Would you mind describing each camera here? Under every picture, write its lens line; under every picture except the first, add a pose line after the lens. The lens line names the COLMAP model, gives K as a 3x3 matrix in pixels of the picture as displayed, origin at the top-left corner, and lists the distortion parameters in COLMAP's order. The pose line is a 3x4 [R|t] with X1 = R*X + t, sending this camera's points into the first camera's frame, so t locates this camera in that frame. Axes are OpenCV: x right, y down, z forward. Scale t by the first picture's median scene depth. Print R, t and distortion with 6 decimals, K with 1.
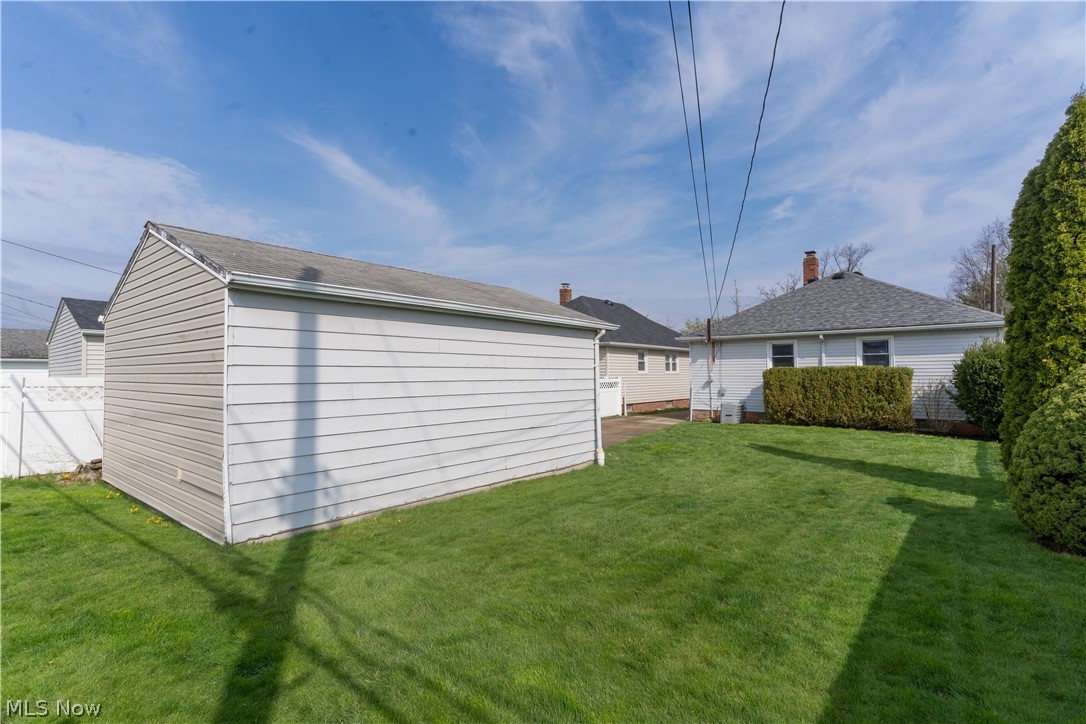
lens RADIAL K [[518.7, 0, 535.3], [0, 518.7, 360.1], [0, 0, 1]] dist [0.002751, -0.000550]
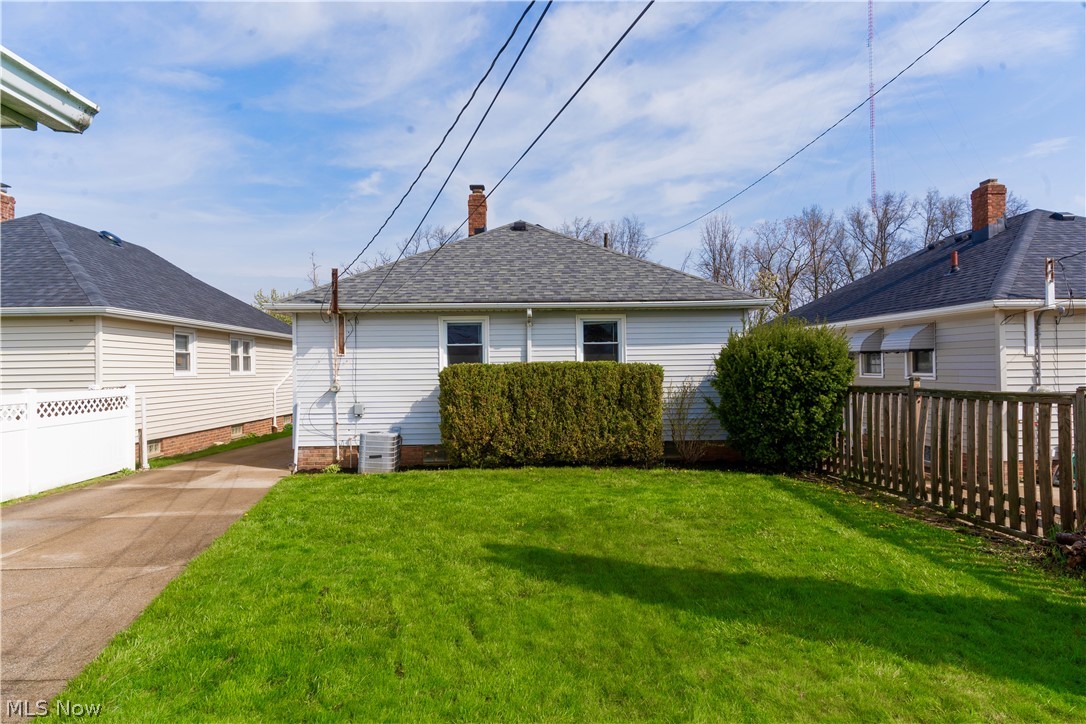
lens RADIAL K [[611.5, 0, 548.7], [0, 611.5, 366.8], [0, 0, 1]] dist [0.001186, -0.001202]
pose [[0.739542, -0.003023, 0.673104, 0.086762], [-0.009442, 0.999845, 0.014864, 0.005974], [-0.673044, -0.017348, 0.739399, 0.415261]]
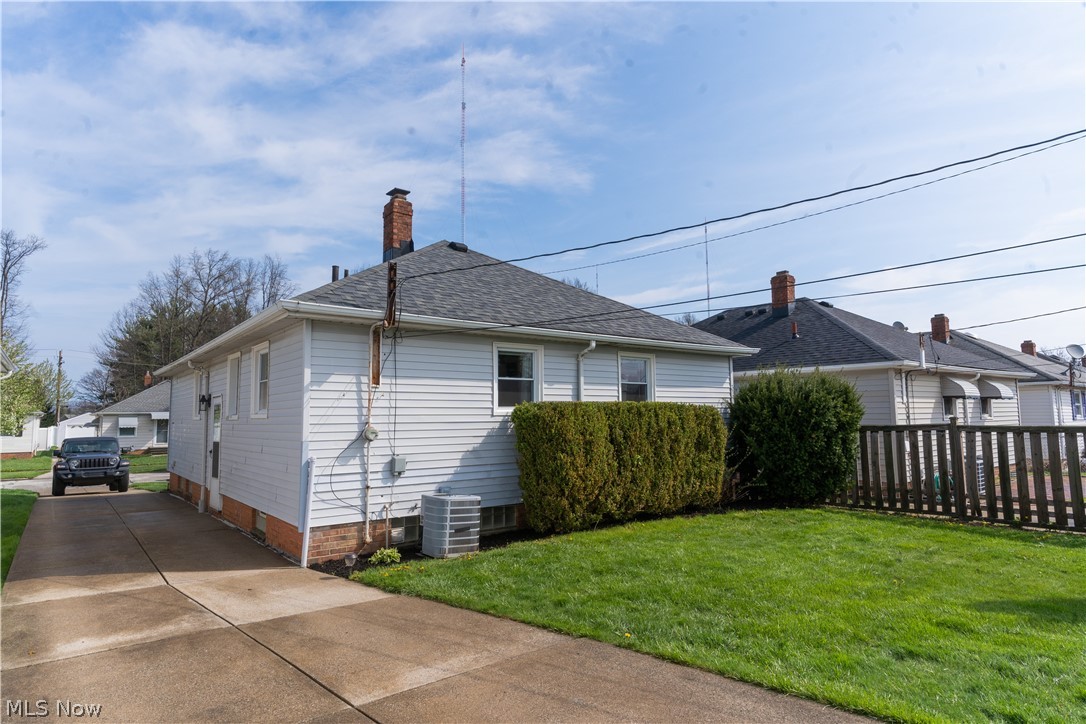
lens RADIAL K [[596.9, 0, 546.6], [0, 596.9, 365.9], [0, 0, 1]] dist [0.004900, -0.000991]
pose [[0.226402, 0.083164, 0.970477, -0.031687], [-0.018683, 0.996536, -0.081039, 0.022664], [-0.973855, 0.000215, 0.227171, 0.804736]]
